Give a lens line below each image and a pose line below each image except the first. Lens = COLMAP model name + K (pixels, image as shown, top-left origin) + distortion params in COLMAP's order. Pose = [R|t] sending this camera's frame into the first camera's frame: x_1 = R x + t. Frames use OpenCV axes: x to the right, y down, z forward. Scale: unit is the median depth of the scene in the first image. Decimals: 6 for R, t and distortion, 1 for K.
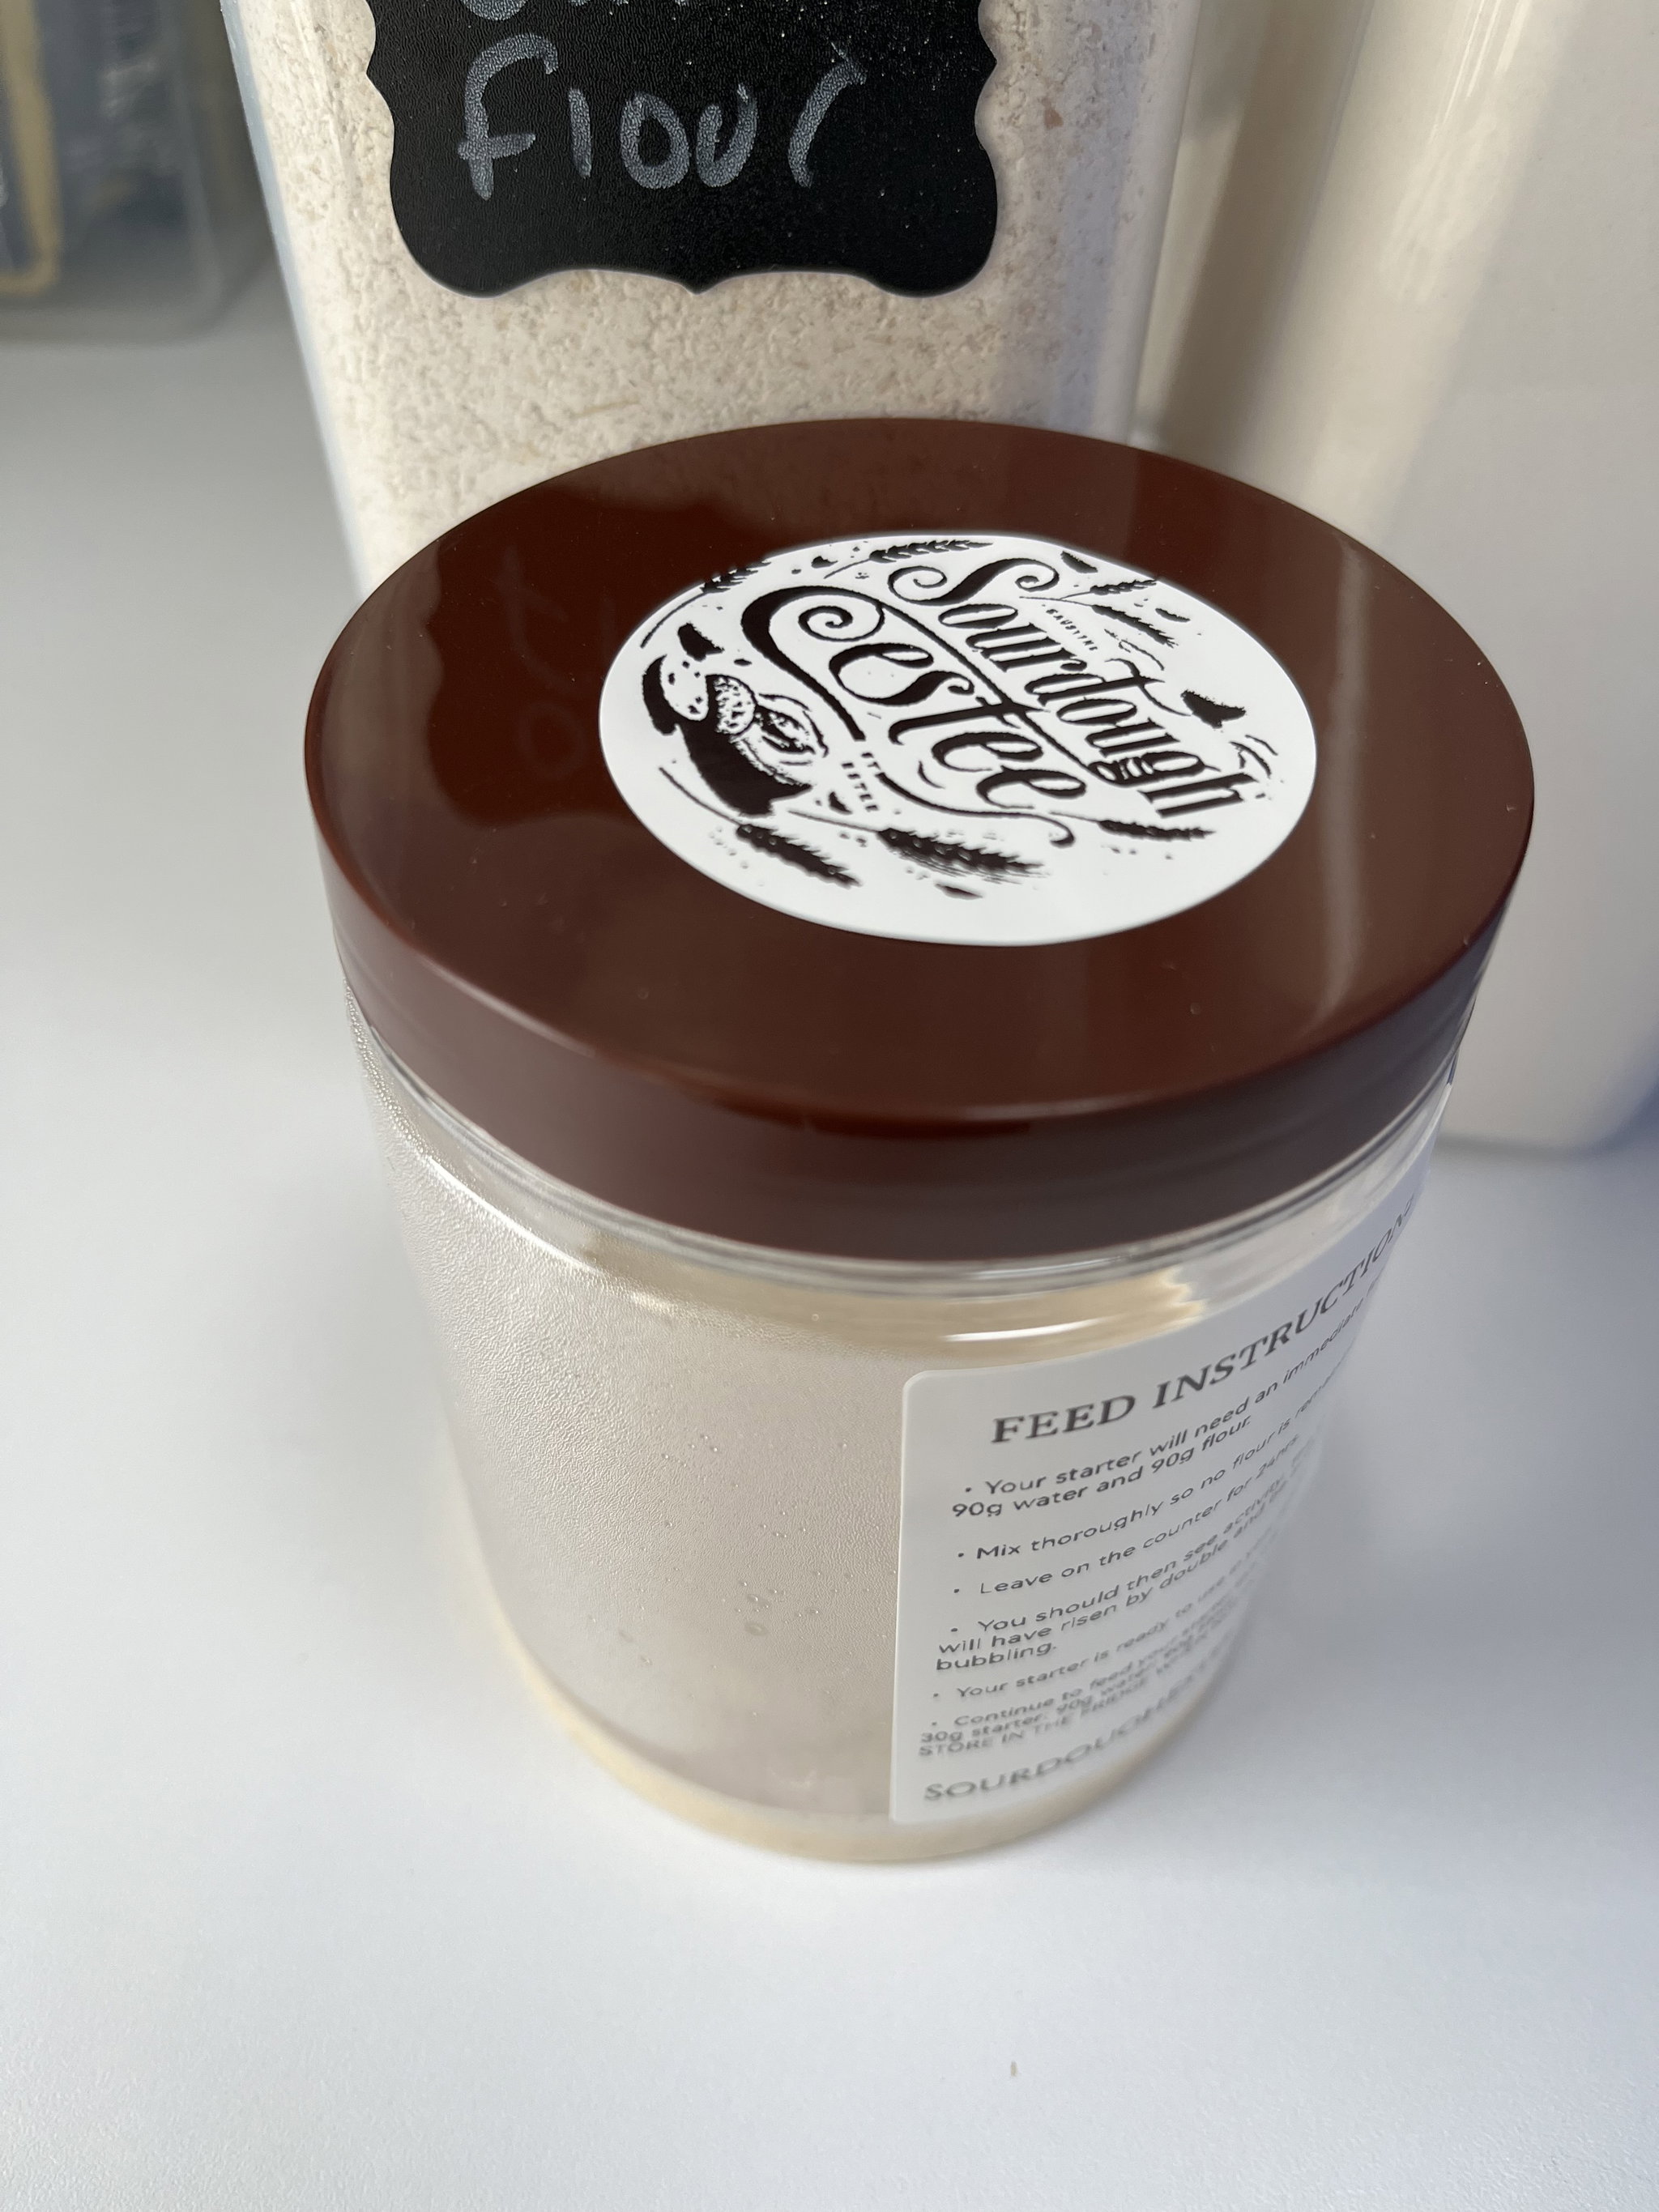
lens RADIAL K [[1690.2, 0, 824.7], [0, 1690.2, 1104.0], [0, 0, 1]] dist [-0.004407, -0.001570]
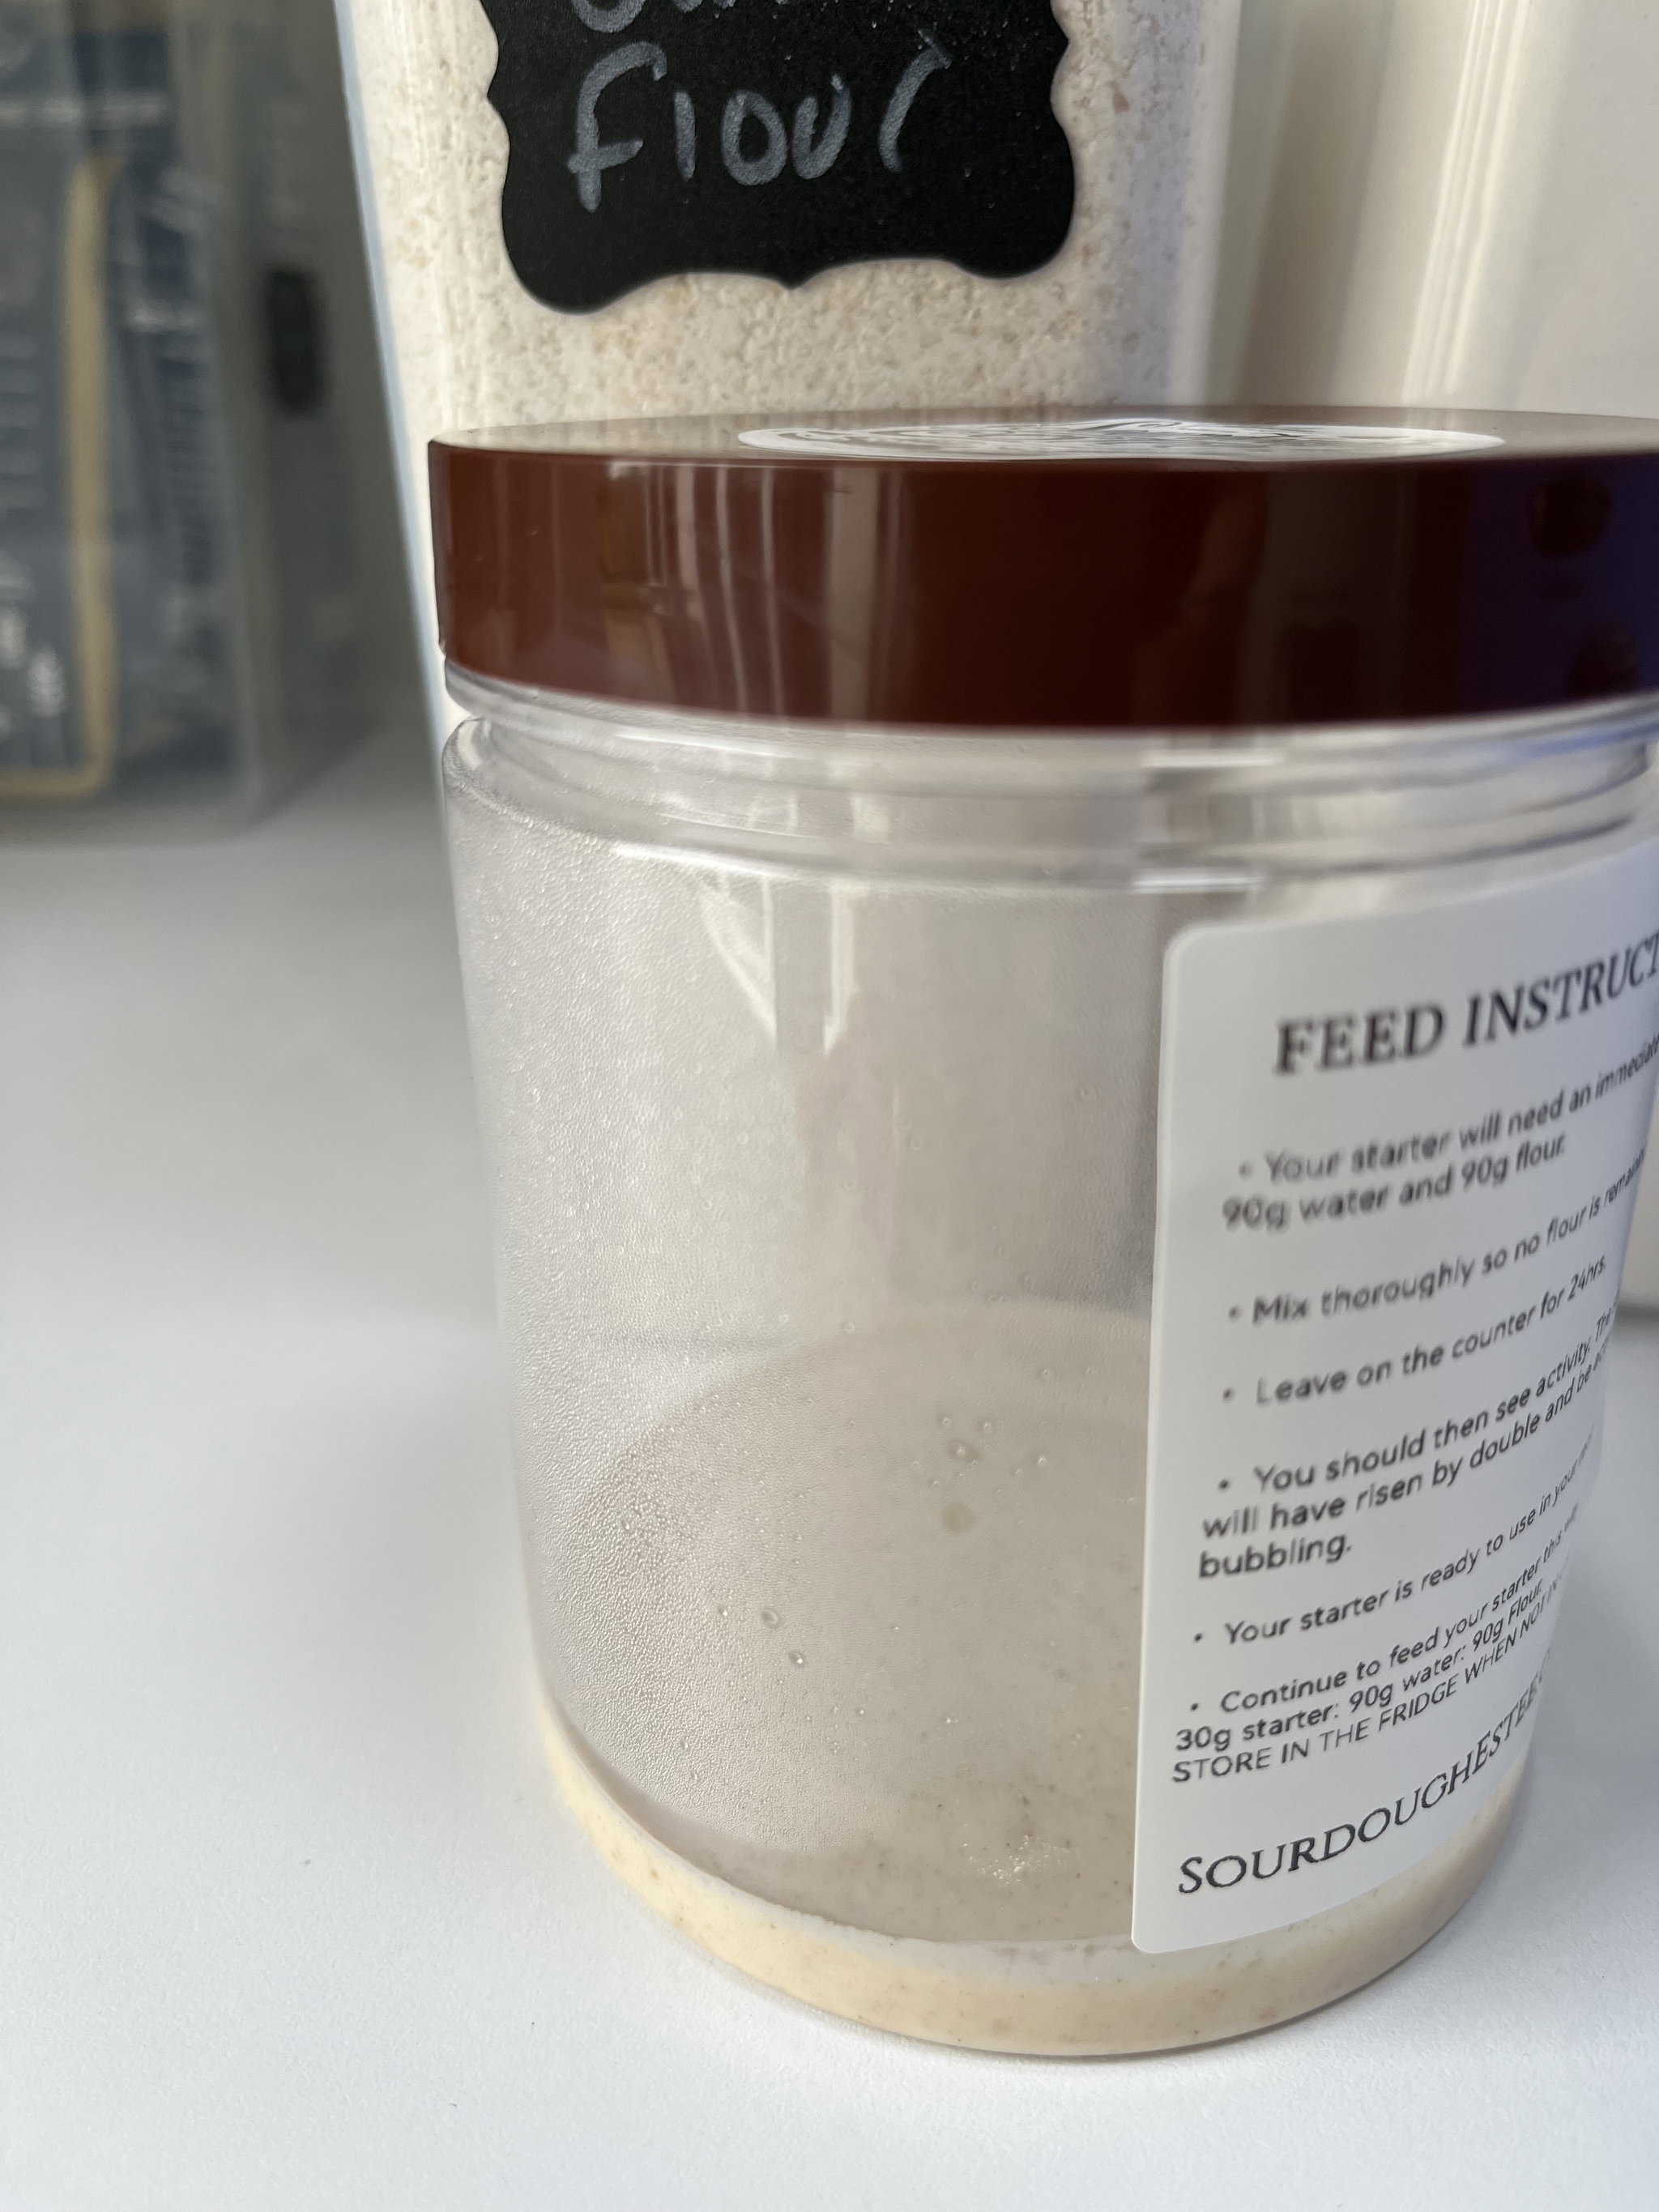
lens RADIAL K [[1681.1, 0, 833.0], [0, 1681.1, 1196.7], [0, 0, 1]] dist [-0.002075, -0.007183]
pose [[0.998514, -0.044297, 0.031728, -0.107945], [0.052873, 0.928426, -0.367735, 0.427878], [-0.013168, 0.368866, 0.929389, 0.239538]]
